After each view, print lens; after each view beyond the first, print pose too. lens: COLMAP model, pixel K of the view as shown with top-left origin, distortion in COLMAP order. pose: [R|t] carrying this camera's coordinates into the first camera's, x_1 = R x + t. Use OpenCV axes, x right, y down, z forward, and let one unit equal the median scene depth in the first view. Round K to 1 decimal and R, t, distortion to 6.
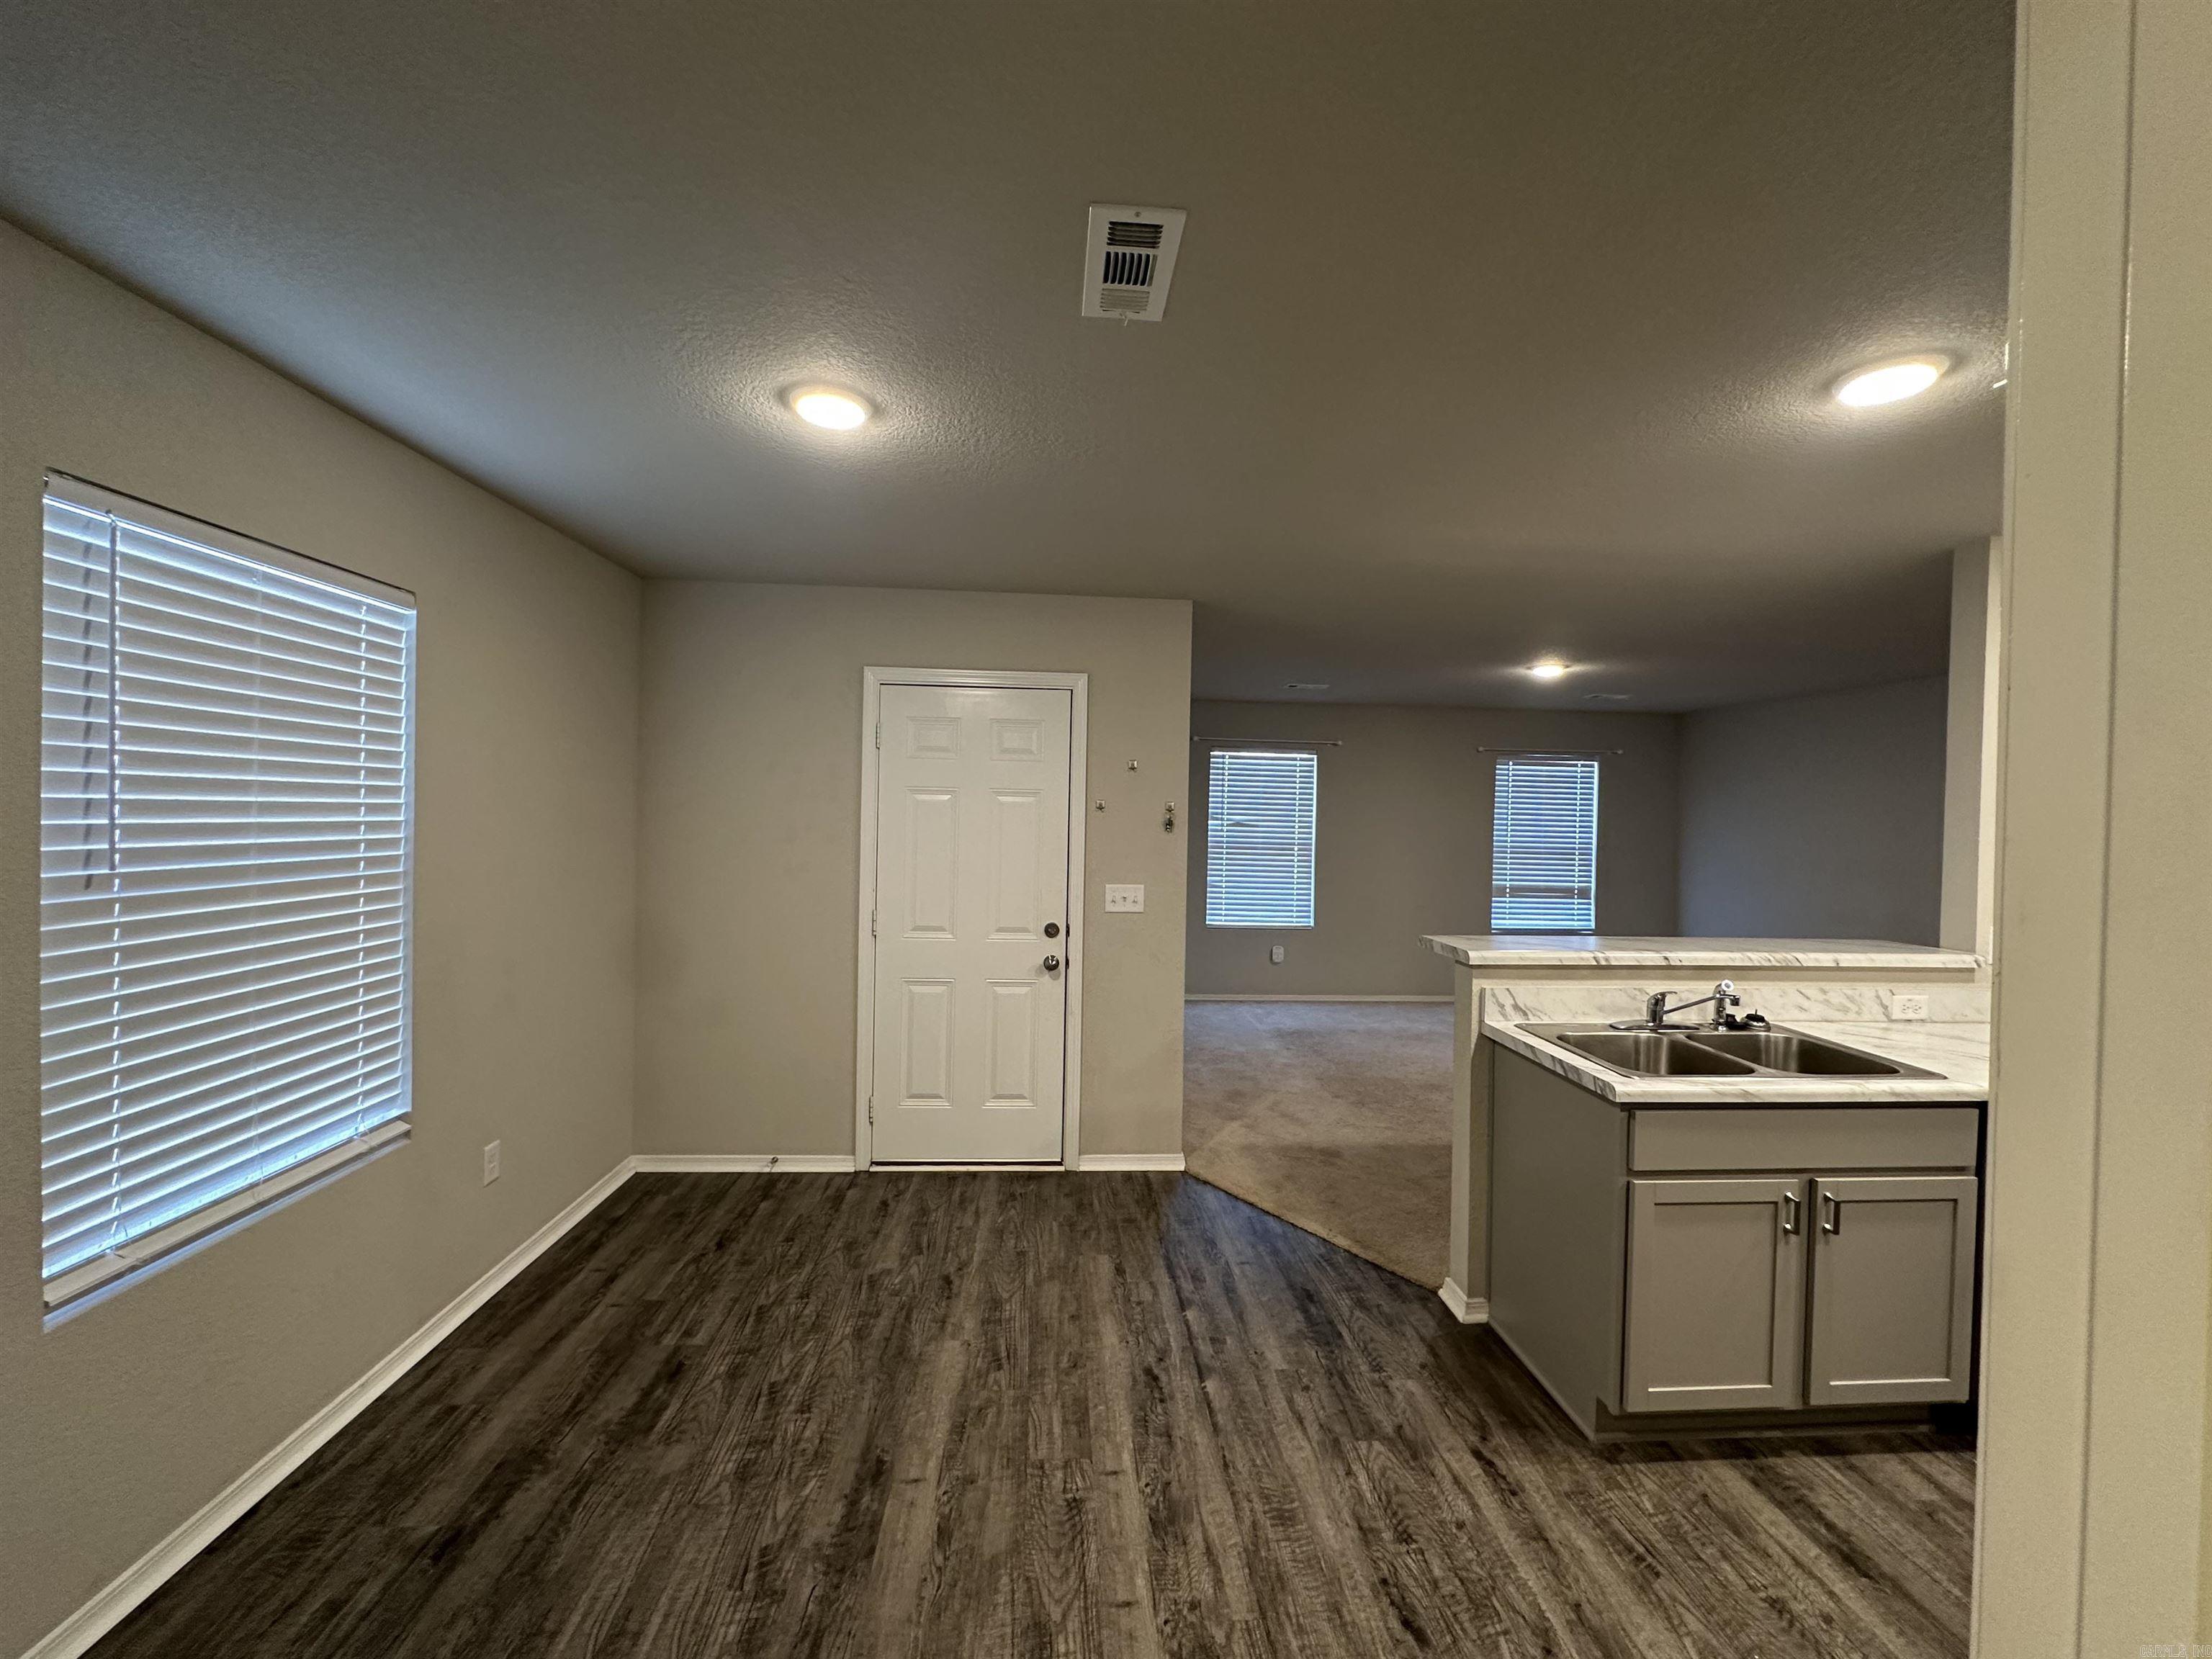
lens RADIAL K [[891.9, 0, 1106.0], [0, 891.9, 829.5], [0, 0, 1]] dist [0.001818, 0.000441]
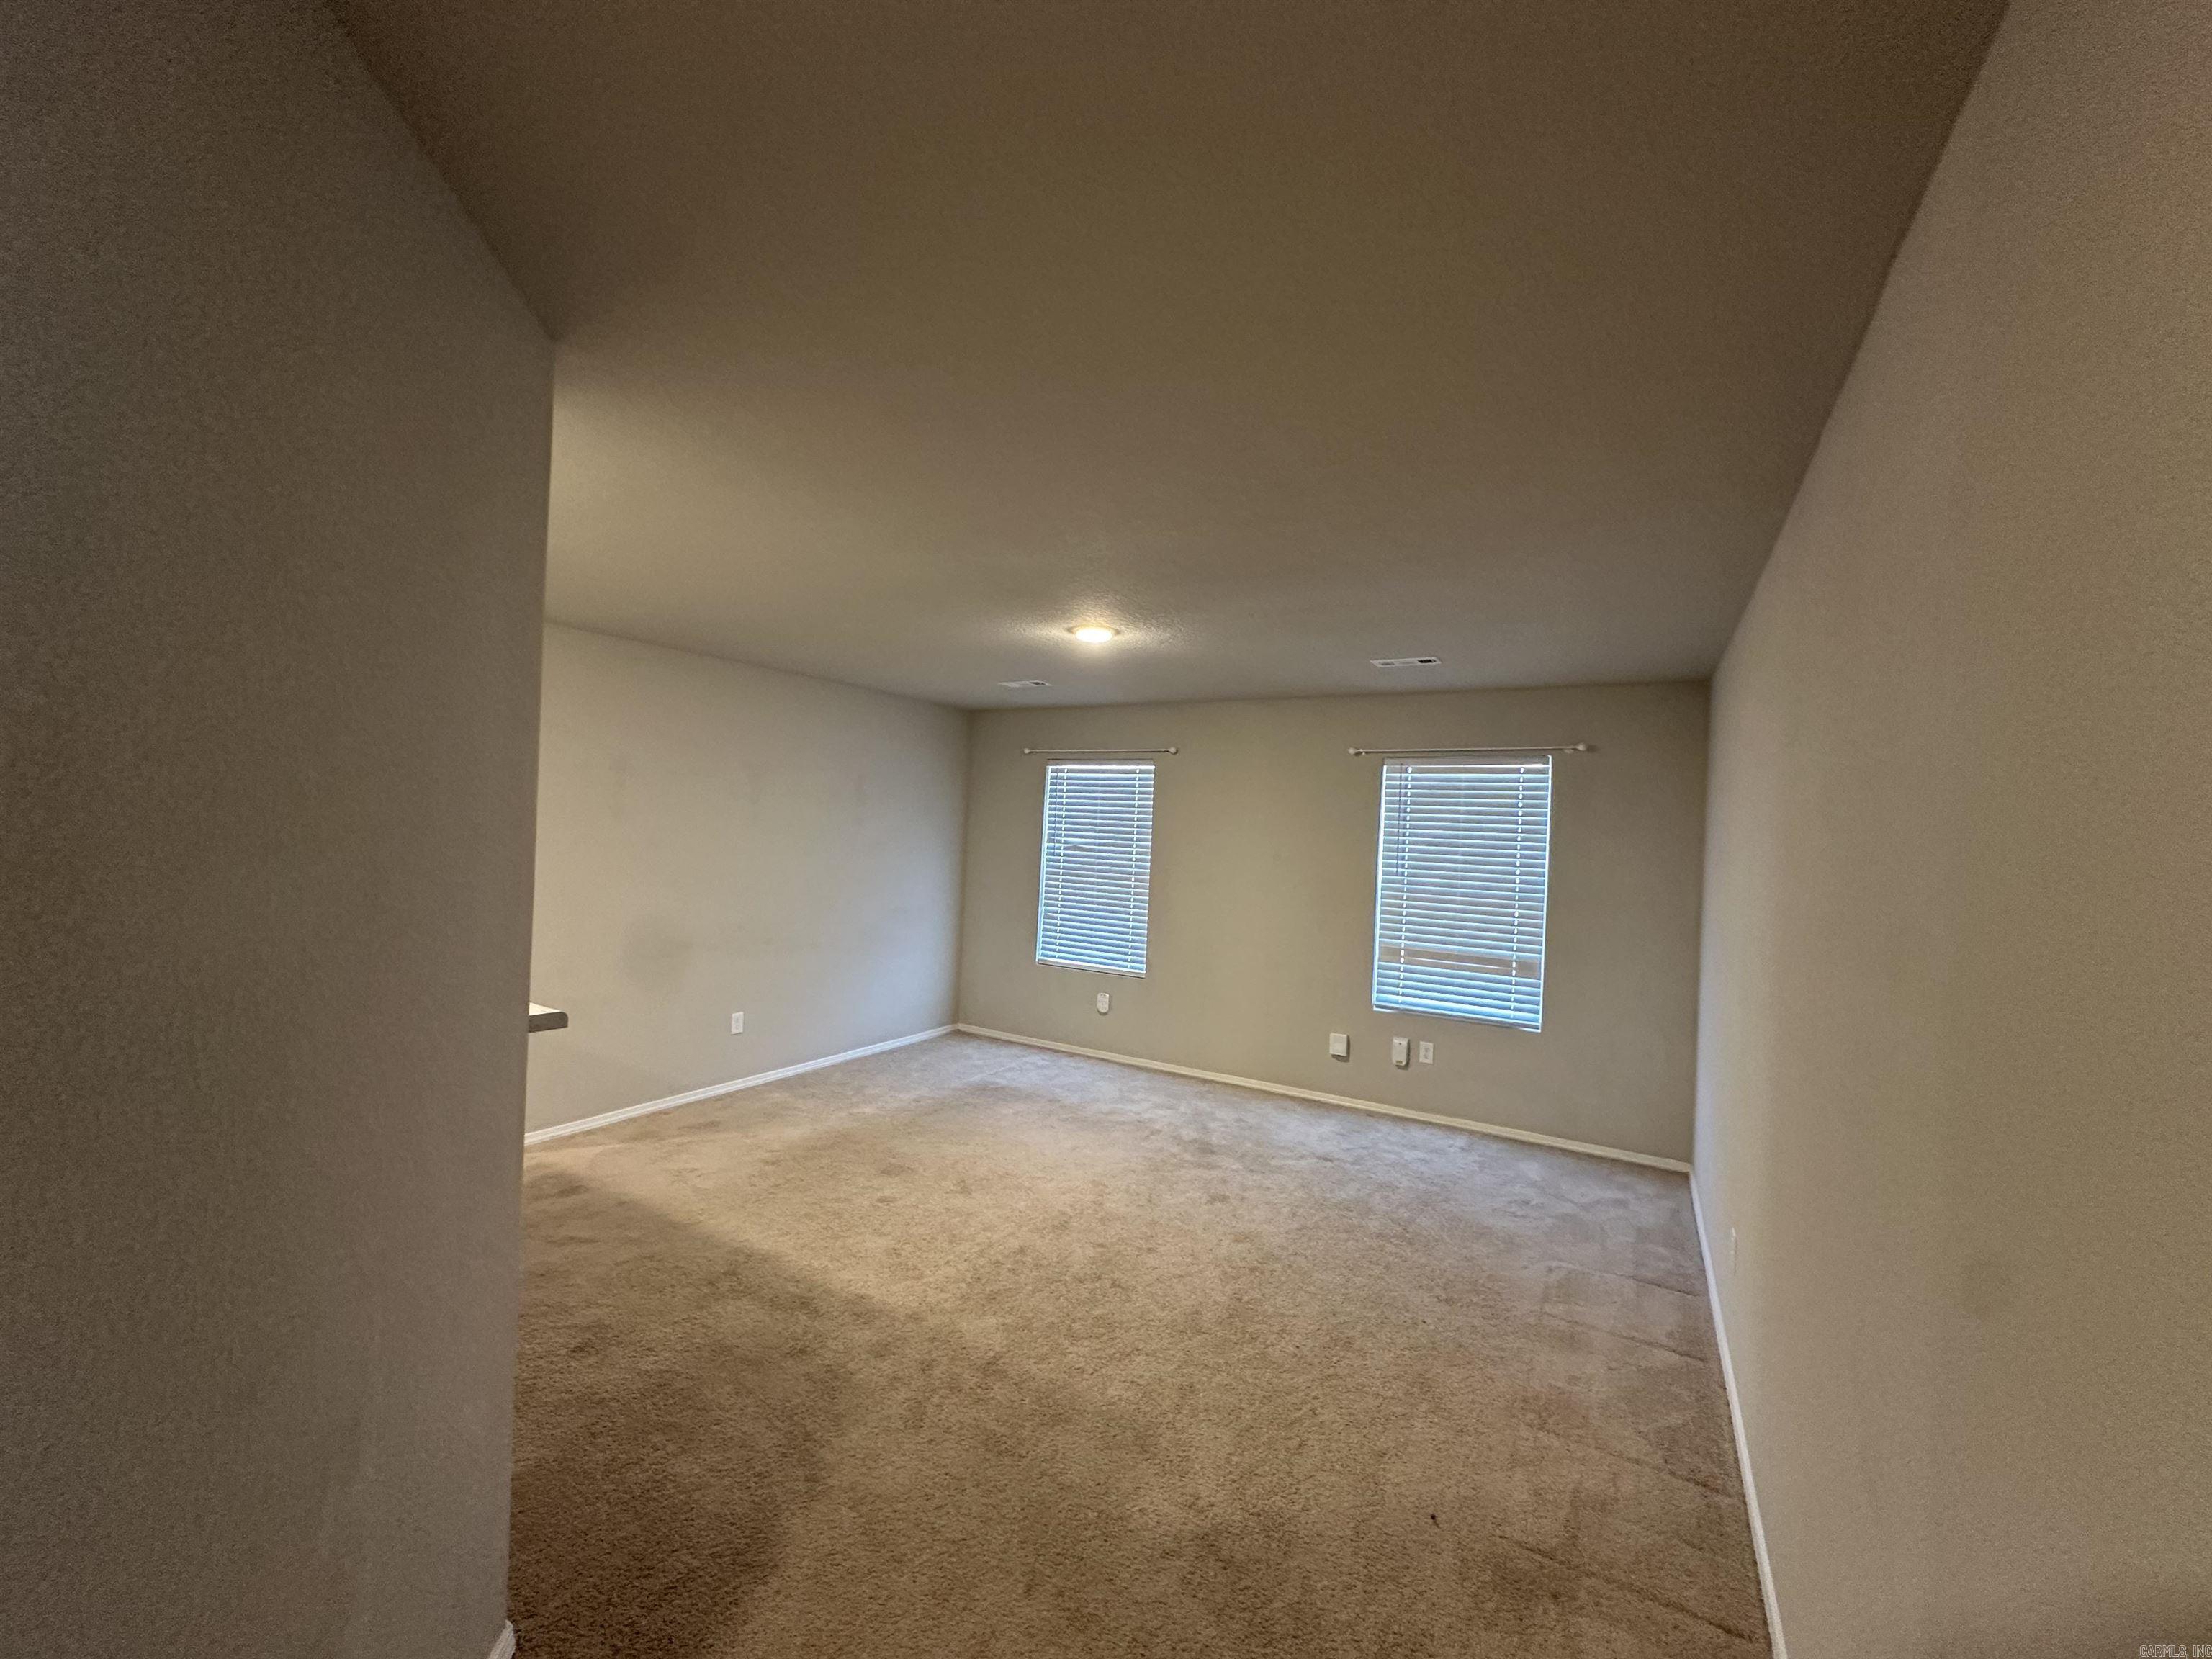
lens RADIAL K [[891.9, 0, 1106.0], [0, 891.9, 829.5], [0, 0, 1]] dist [0.001818, 0.000441]
pose [[0.811850, 0.006709, -0.583827, 0.675234], [-0.035423, 0.998658, -0.037782, 0.007628], [0.582790, 0.051354, 0.810998, 0.314991]]
